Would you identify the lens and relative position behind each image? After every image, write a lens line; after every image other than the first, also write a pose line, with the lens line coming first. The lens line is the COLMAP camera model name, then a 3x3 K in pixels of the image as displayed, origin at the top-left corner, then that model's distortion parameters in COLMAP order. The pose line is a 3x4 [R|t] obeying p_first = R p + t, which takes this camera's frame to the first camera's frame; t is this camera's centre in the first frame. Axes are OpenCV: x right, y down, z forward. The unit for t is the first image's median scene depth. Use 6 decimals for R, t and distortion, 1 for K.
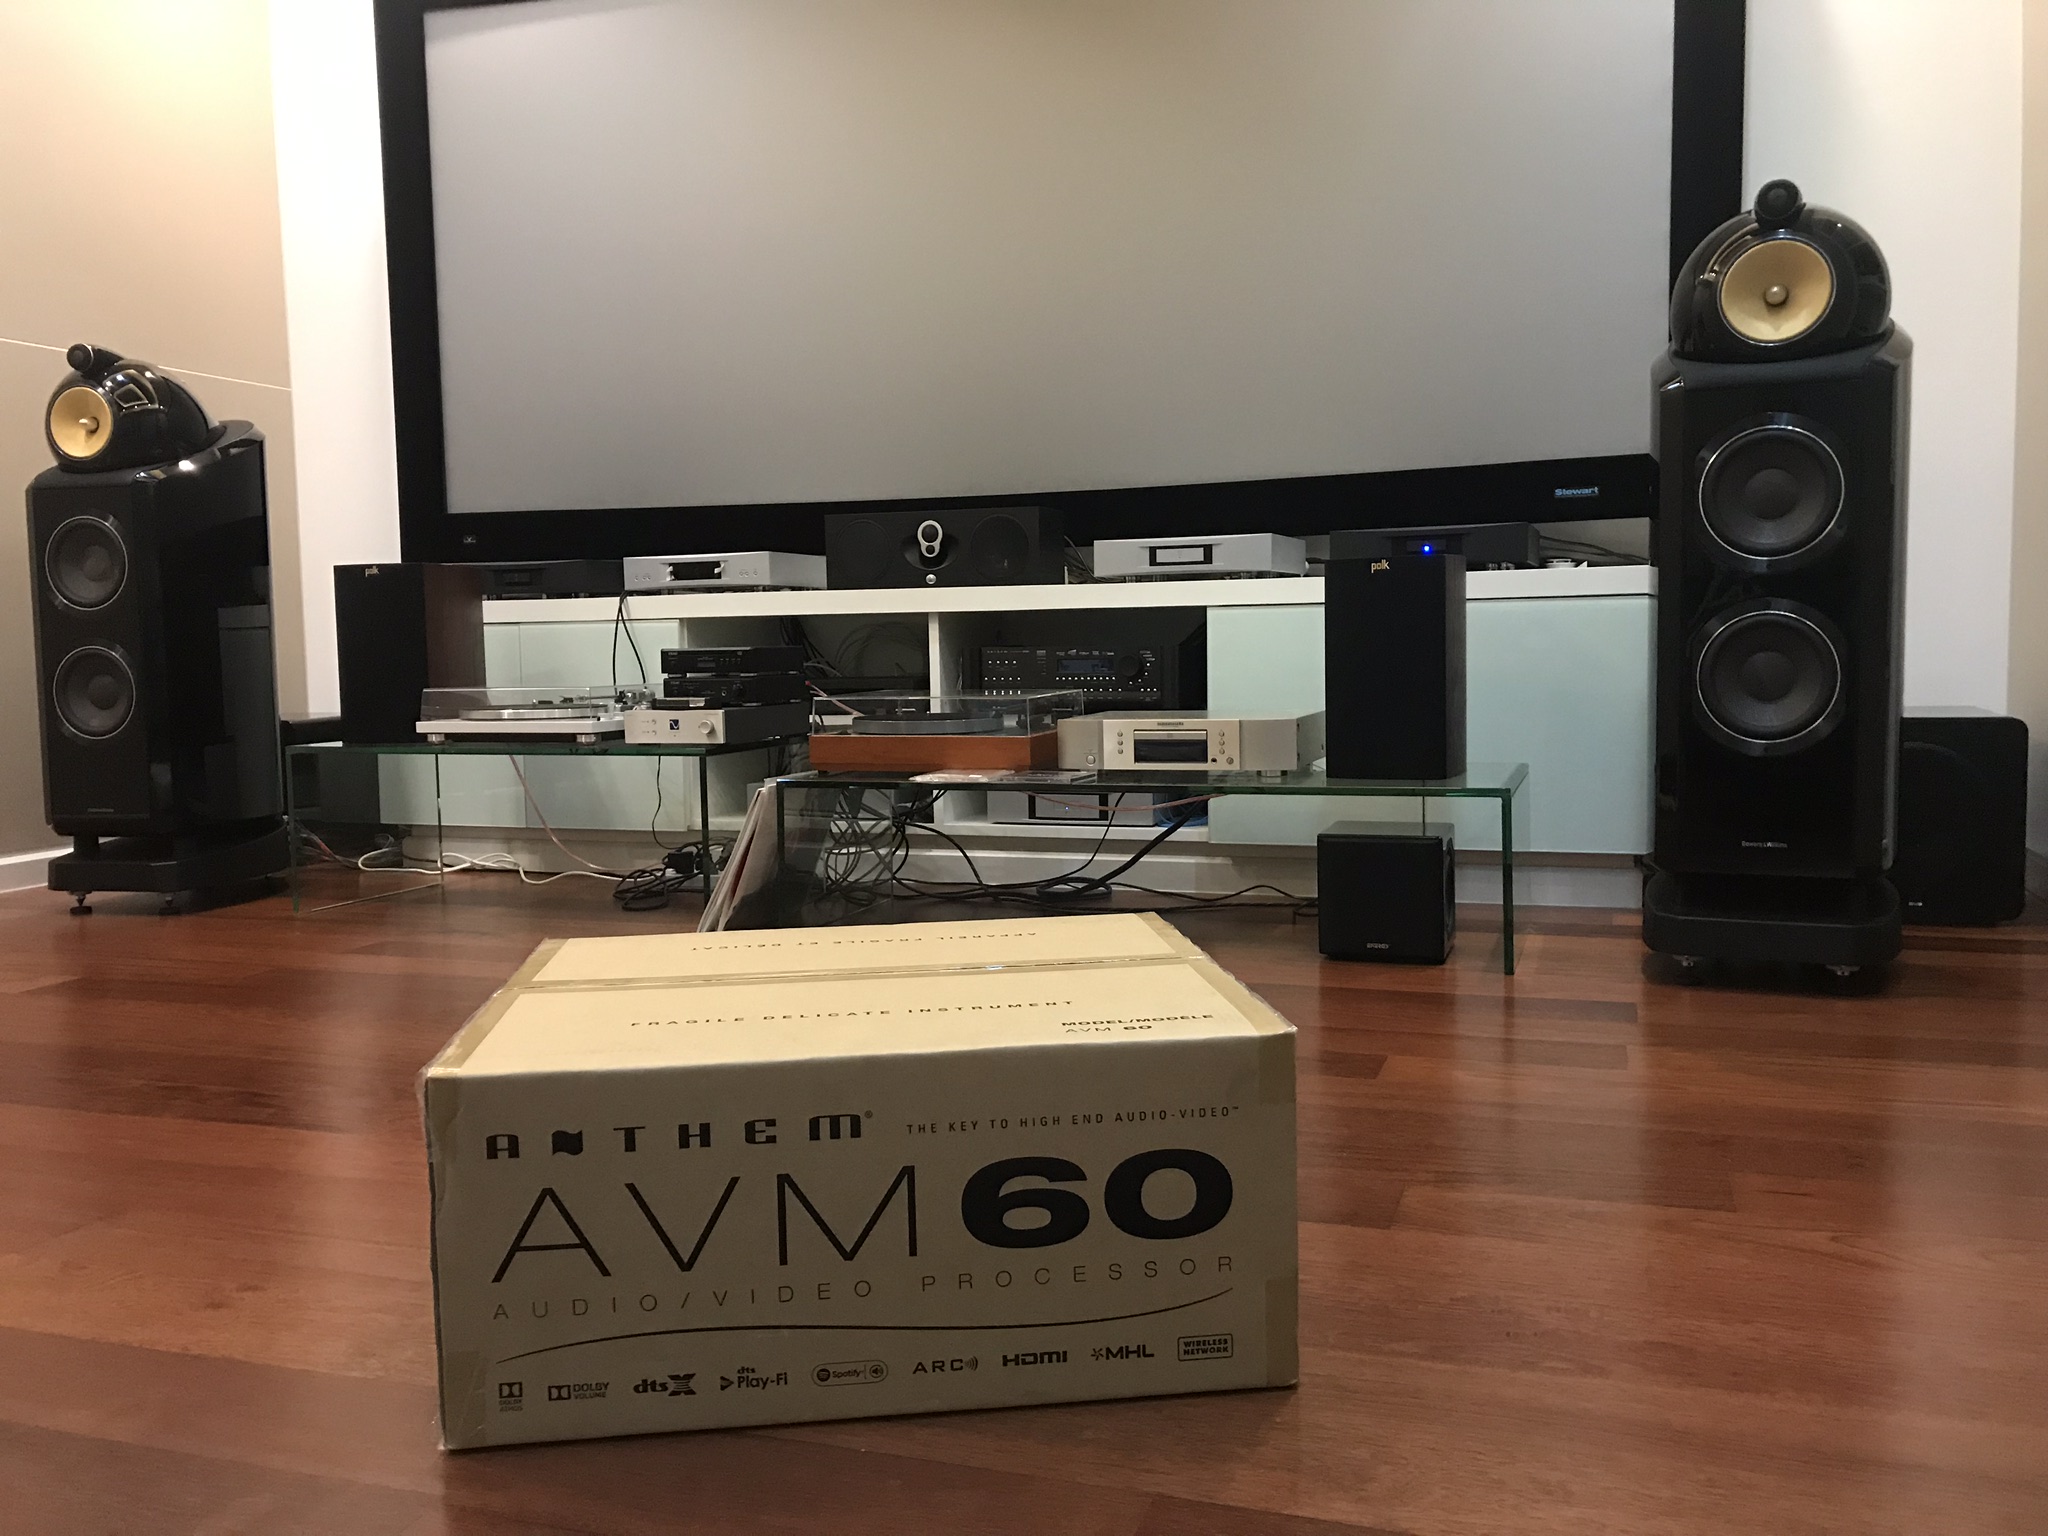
lens RADIAL K [[1675.8, 0, 1024.0], [0, 1675.8, 768.0], [0, 0, 1]] dist [0.000985, 0.074574]
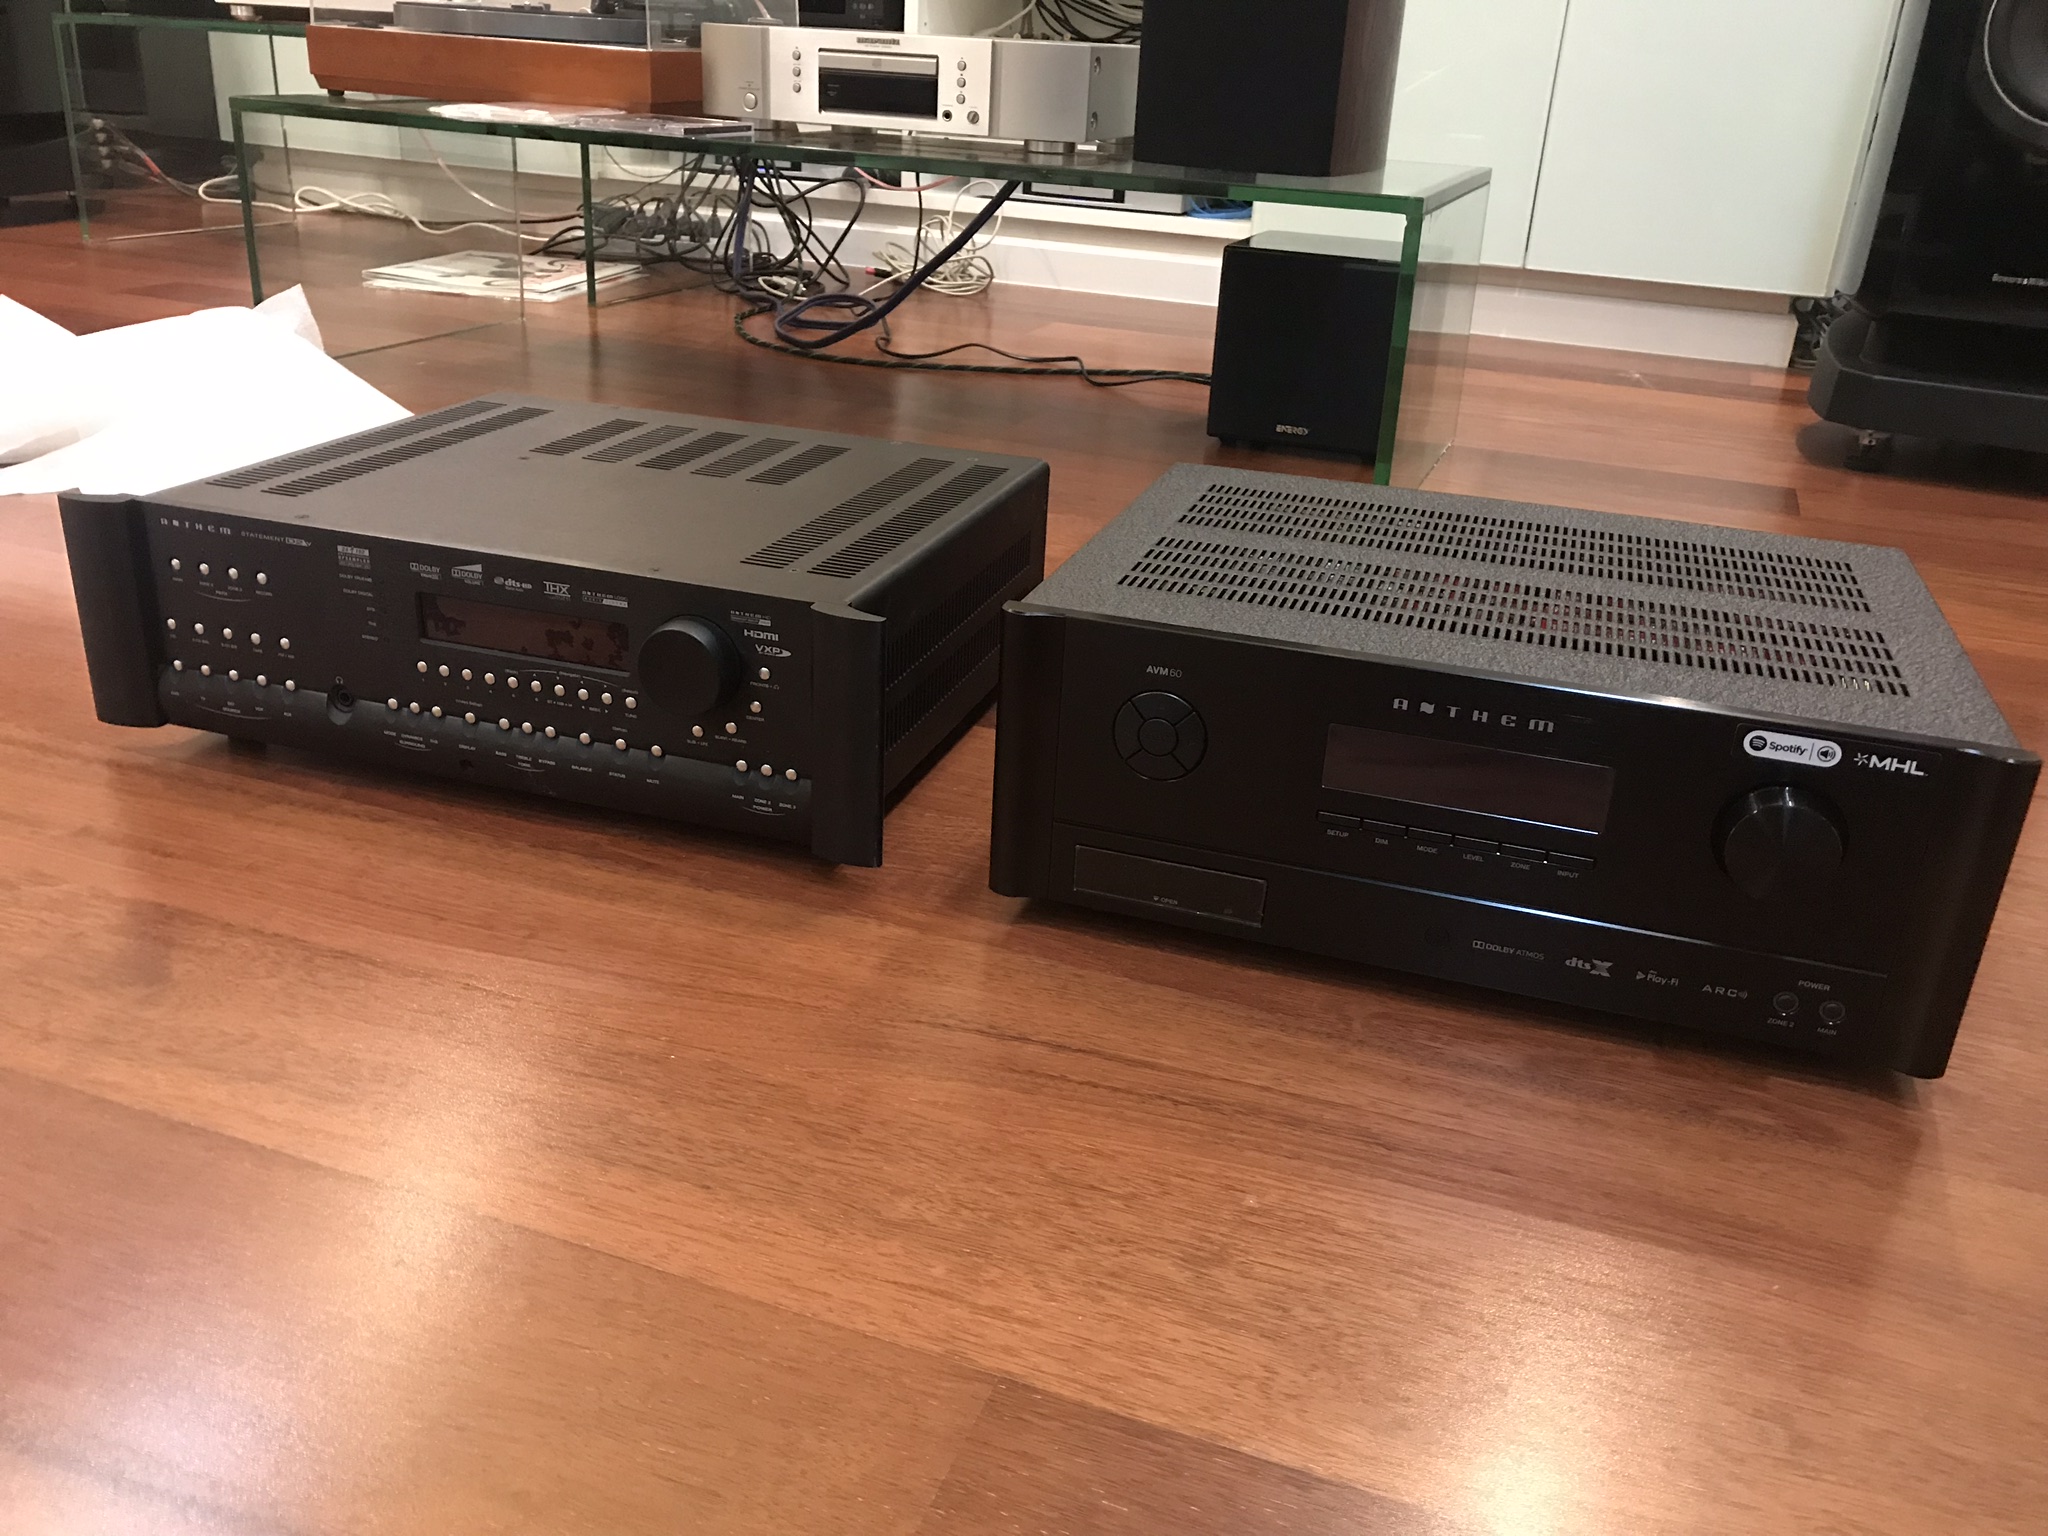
lens RADIAL K [[1675.8, 0, 1024.0], [0, 1675.8, 768.0], [0, 0, 1]] dist [0.000985, 0.074574]
pose [[0.989812, 0.102304, -0.099026, 0.113720], [-0.060268, 0.931166, 0.359580, -0.002462], [0.128996, -0.349948, 0.927845, 0.188746]]
